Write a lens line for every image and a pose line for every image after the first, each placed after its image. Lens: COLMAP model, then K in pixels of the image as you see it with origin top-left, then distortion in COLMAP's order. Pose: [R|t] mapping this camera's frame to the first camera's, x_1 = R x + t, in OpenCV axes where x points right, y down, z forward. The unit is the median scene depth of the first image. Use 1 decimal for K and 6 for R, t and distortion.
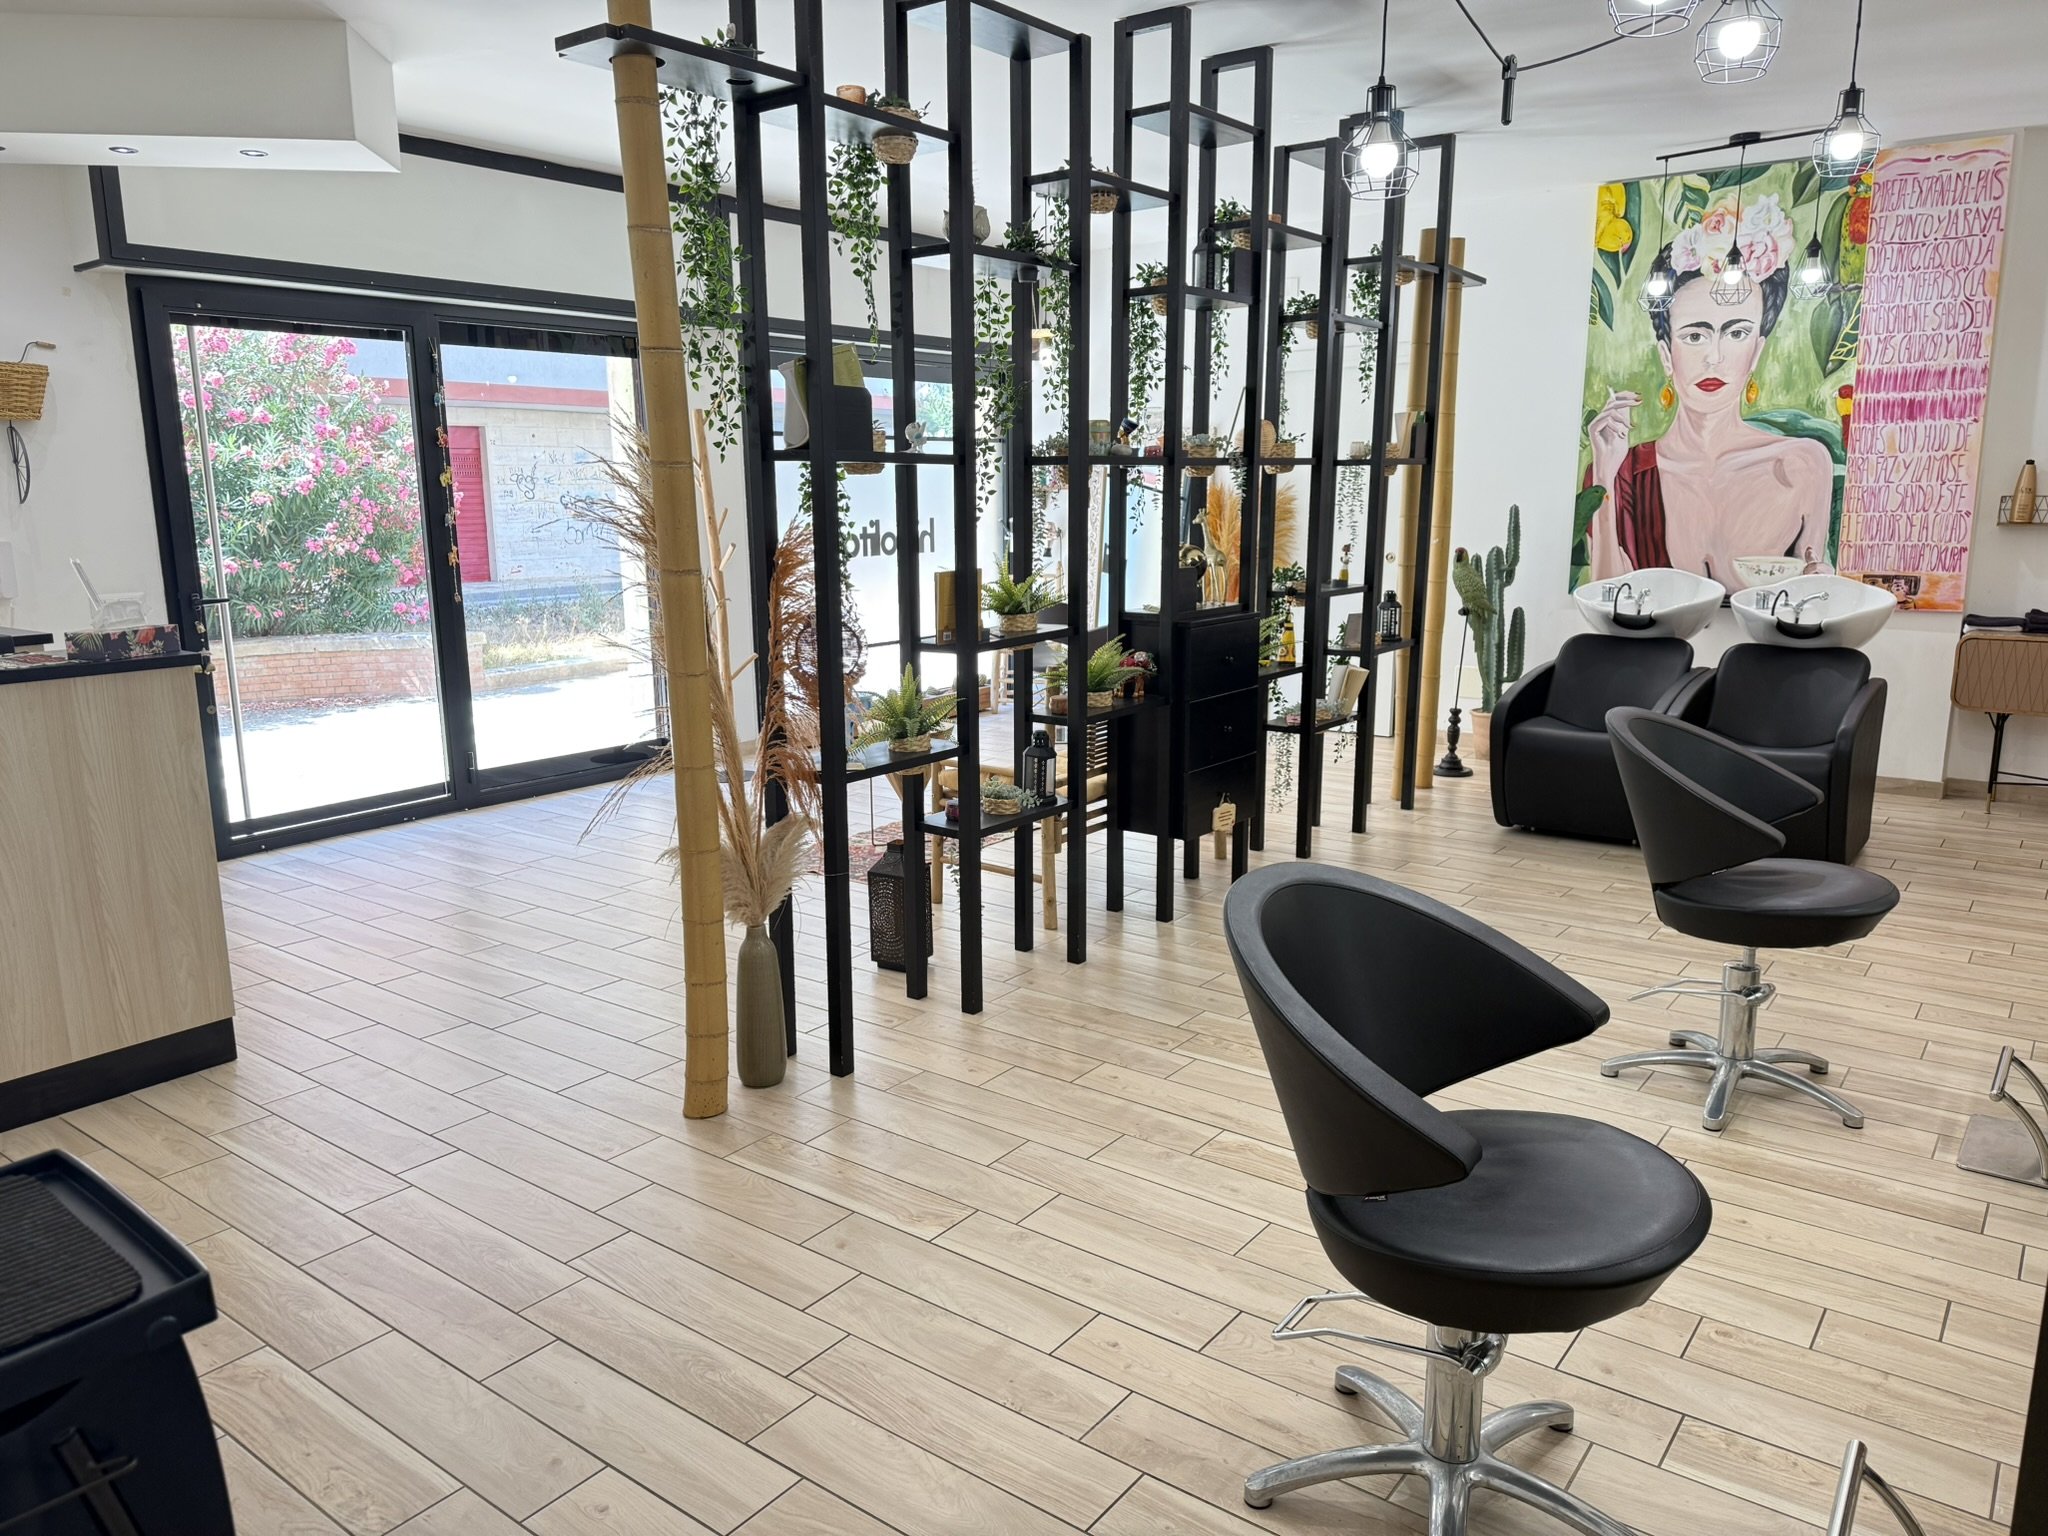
lens RADIAL K [[1431.5, 0, 1017.2], [0, 1431.5, 770.5], [0, 0, 1]] dist [0.081548, -0.104302]
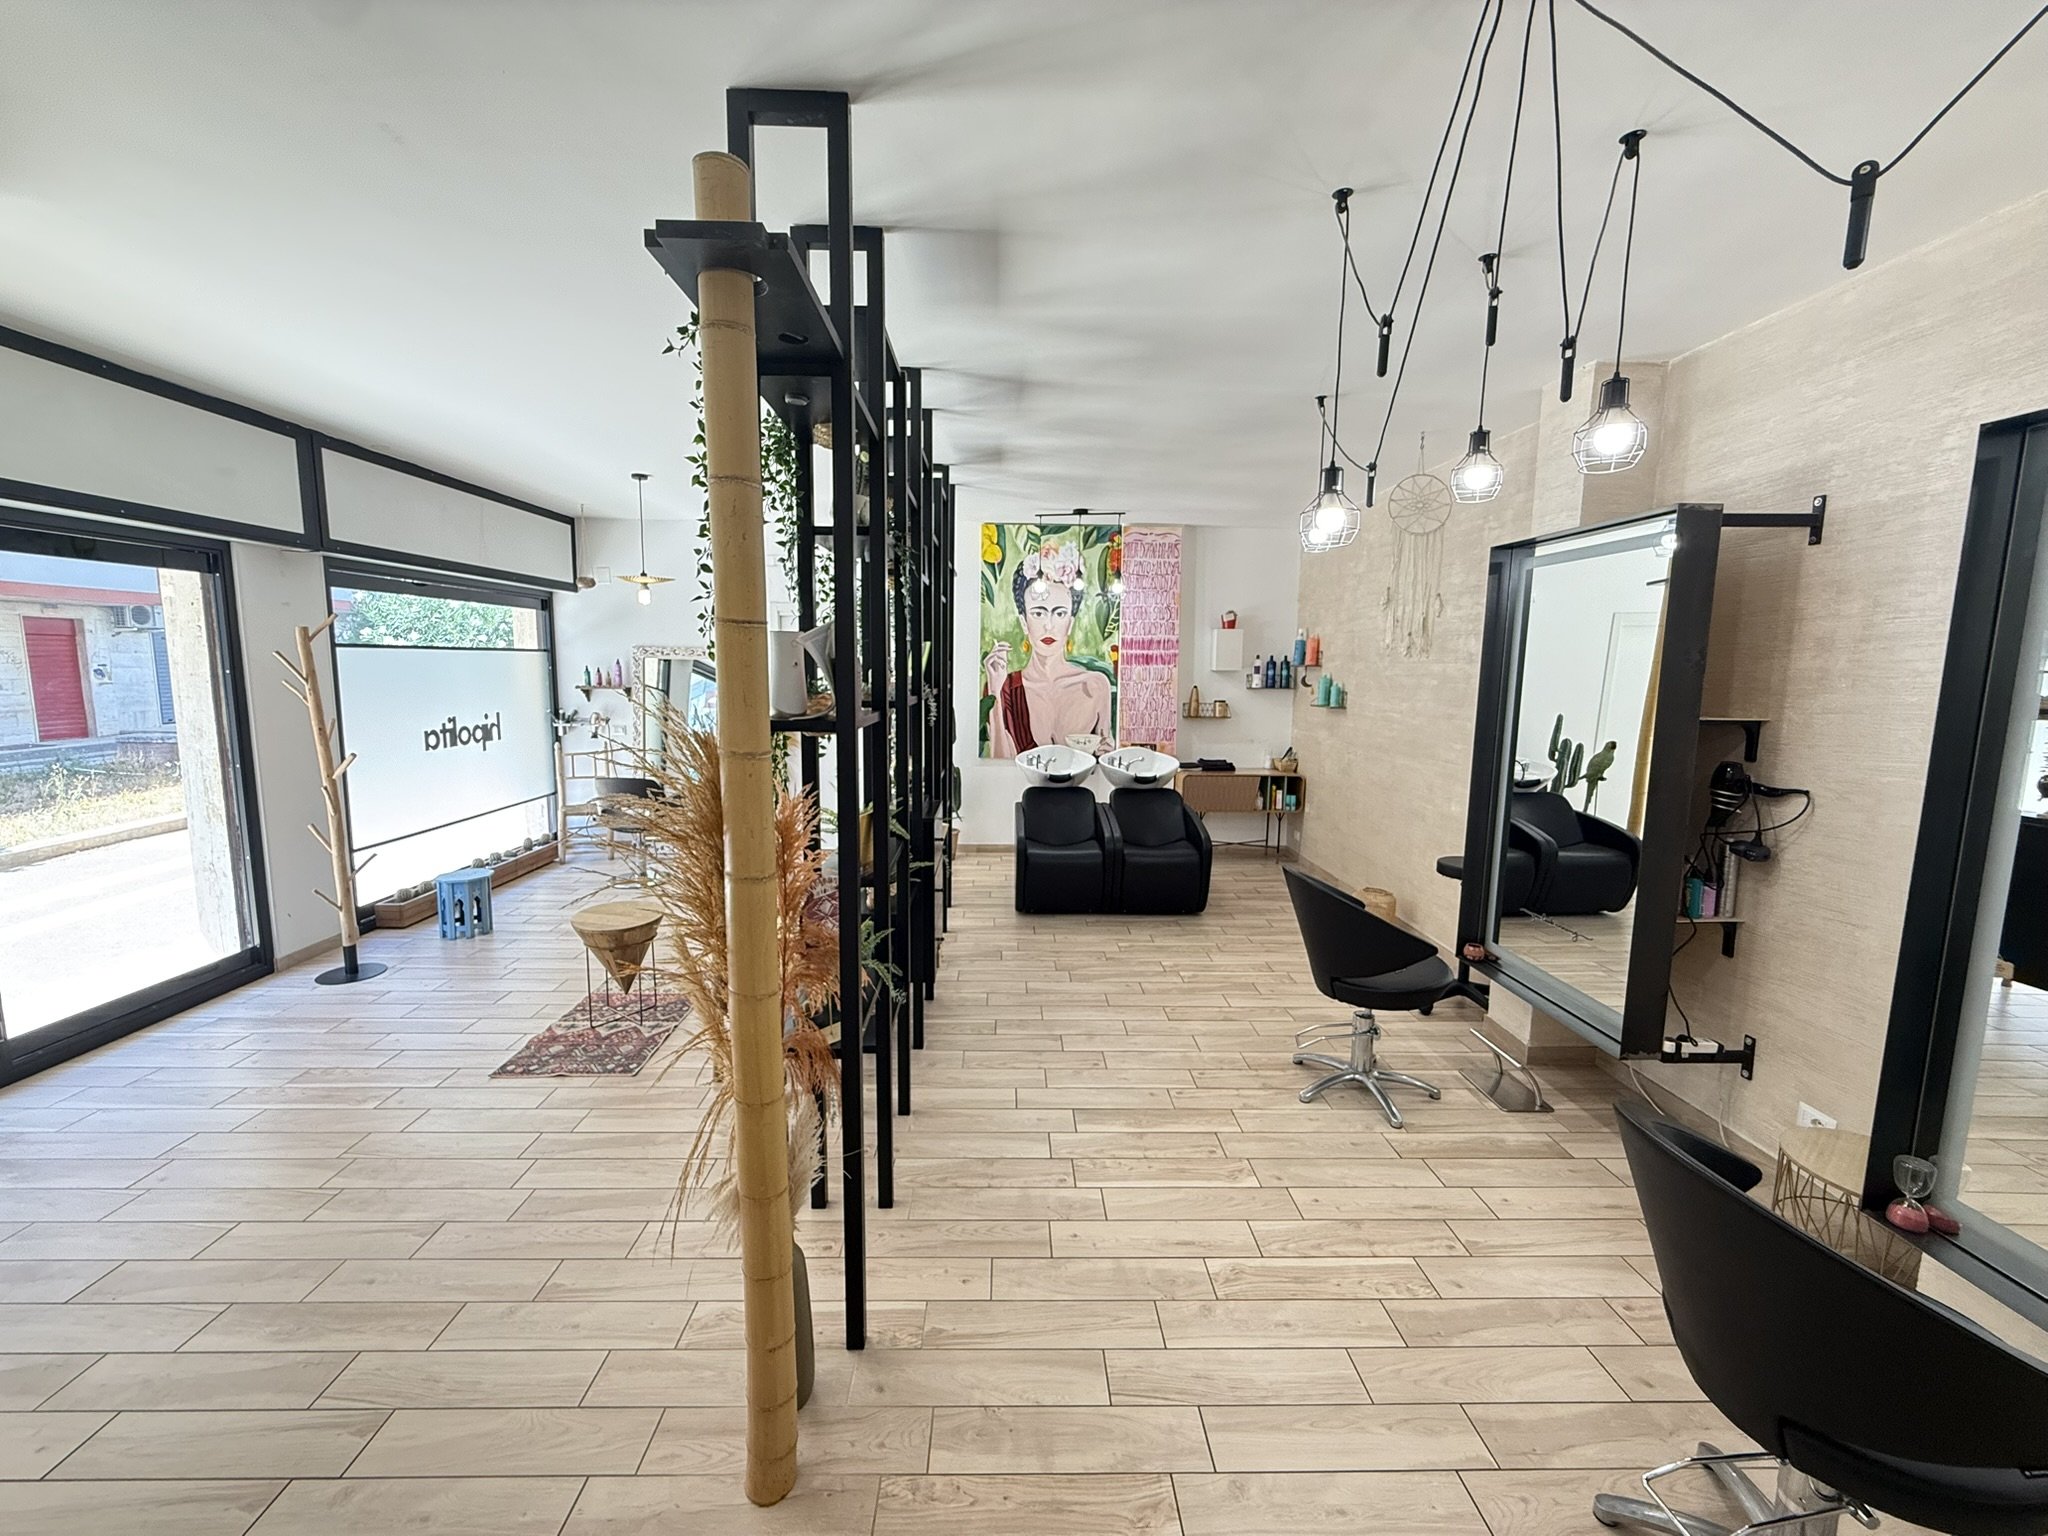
lens RADIAL K [[818.8, 0, 1019.8], [0, 818.8, 767.5], [0, 0, 1]] dist [-0.000551, 0.001075]
pose [[0.782201, -0.059189, 0.620208, -0.202052], [0.102659, 0.994115, -0.034600, -0.082895], [-0.614510, 0.090734, 0.783674, 0.254963]]
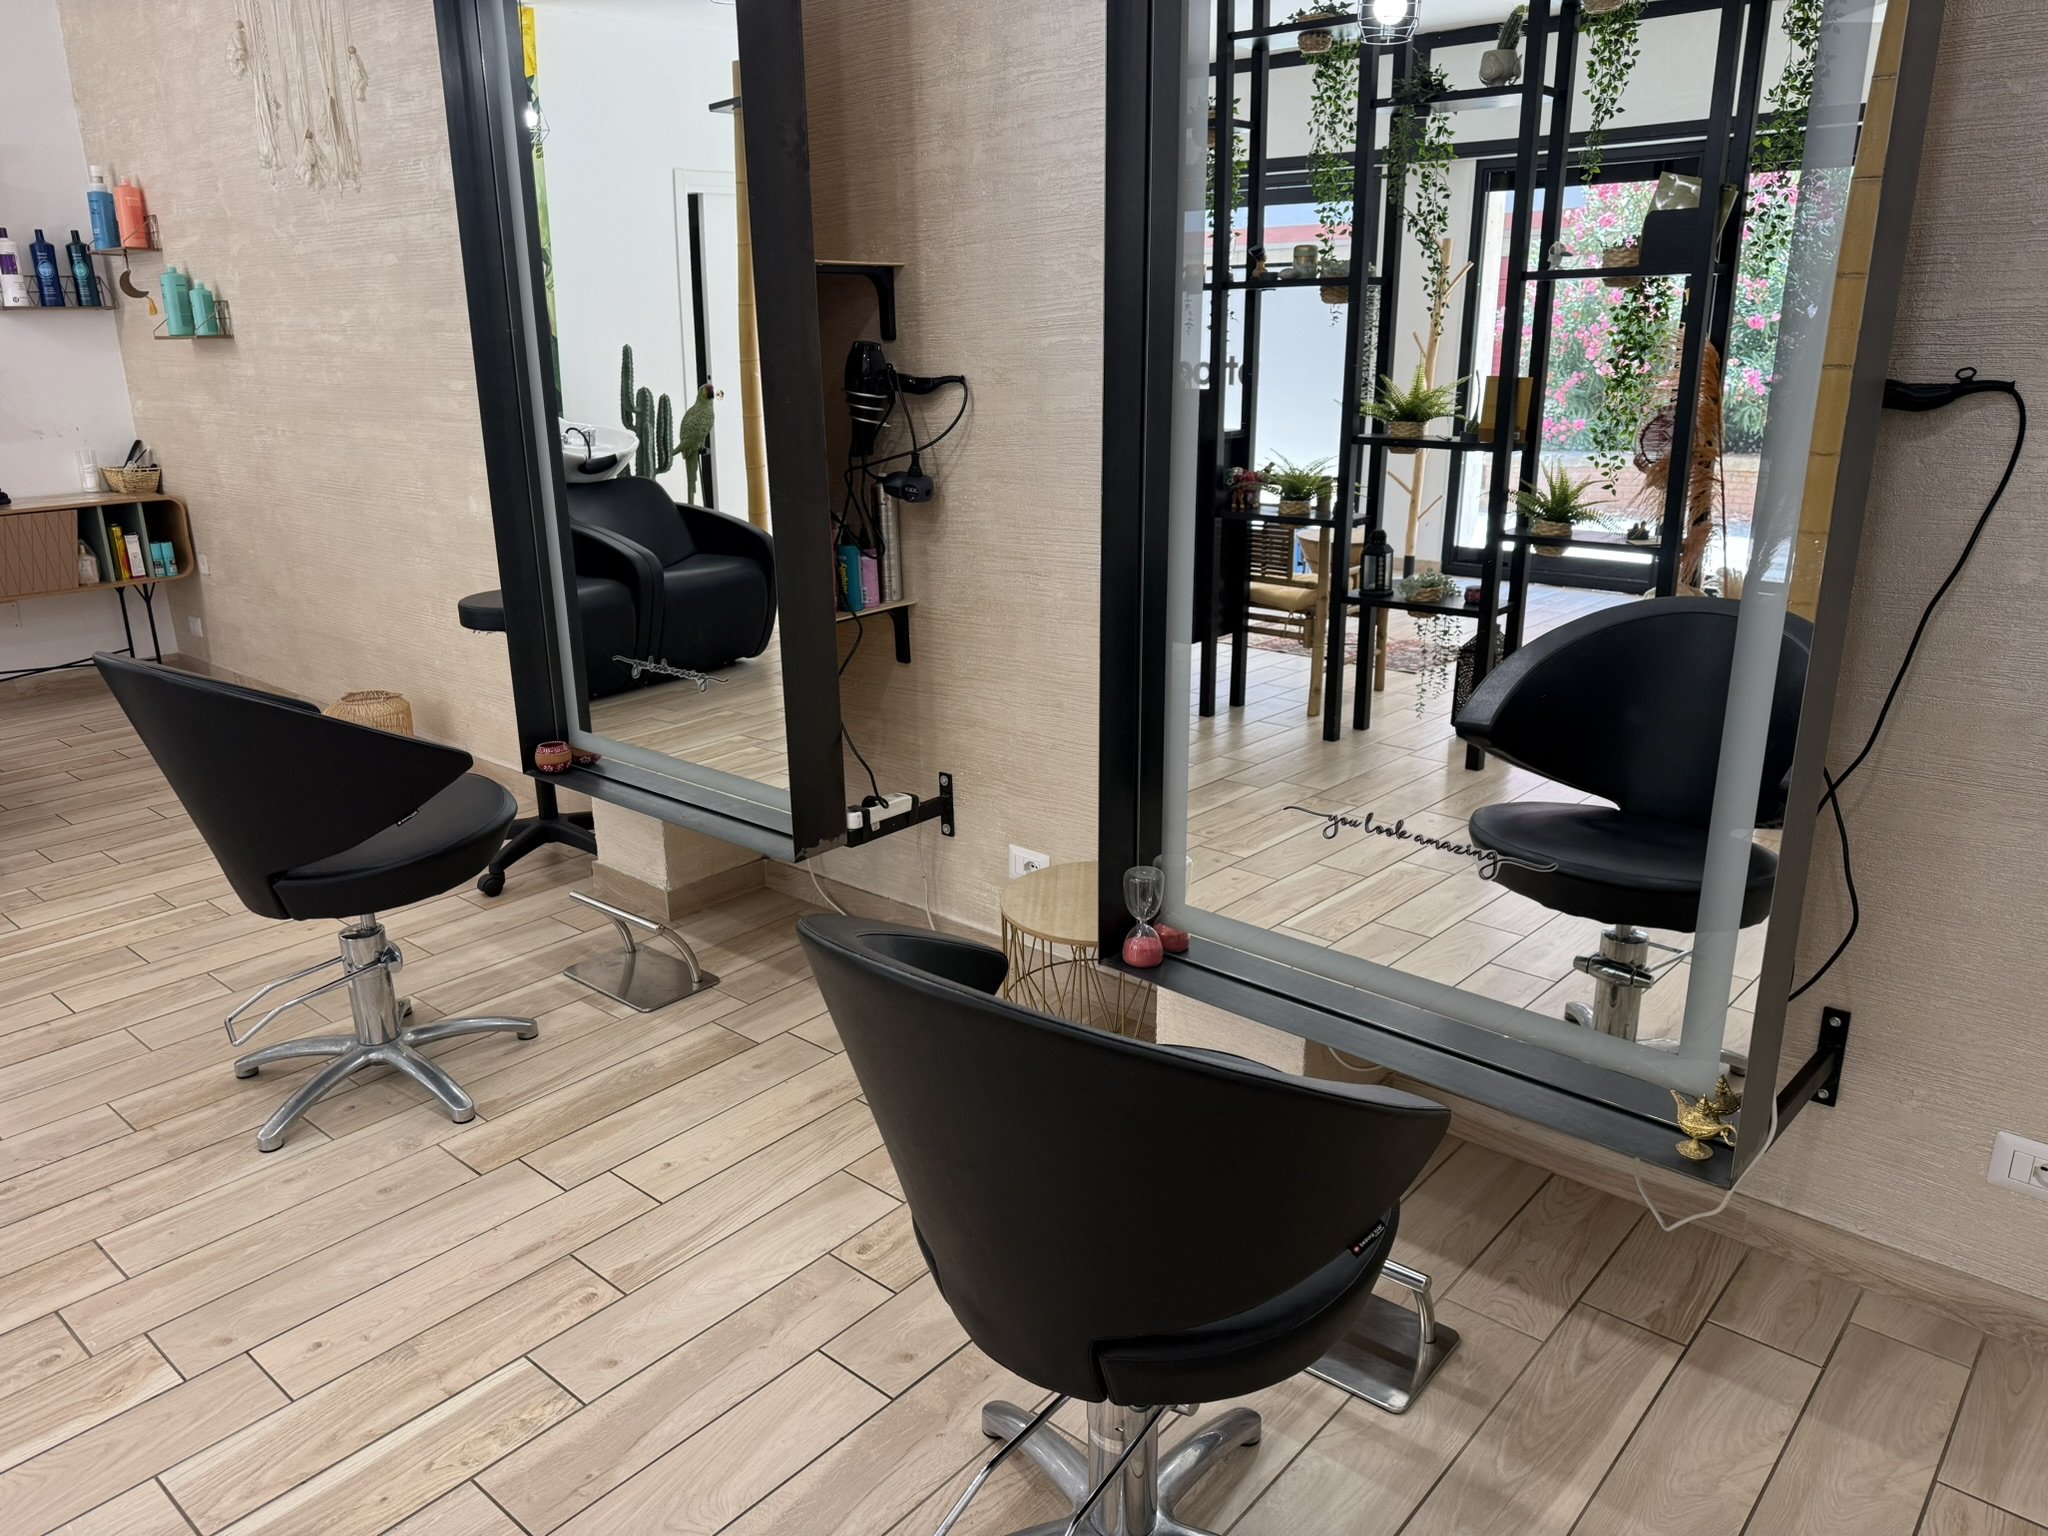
lens RADIAL K [[1431.5, 0, 1017.0], [0, 1431.5, 767.6], [0, 0, 1]] dist [0.081548, -0.104302]
pose [[0.067380, -0.286108, 0.955826, -0.116759], [0.205733, 0.941399, 0.267287, -0.047688], [-0.976286, 0.178635, 0.122293, 0.283218]]
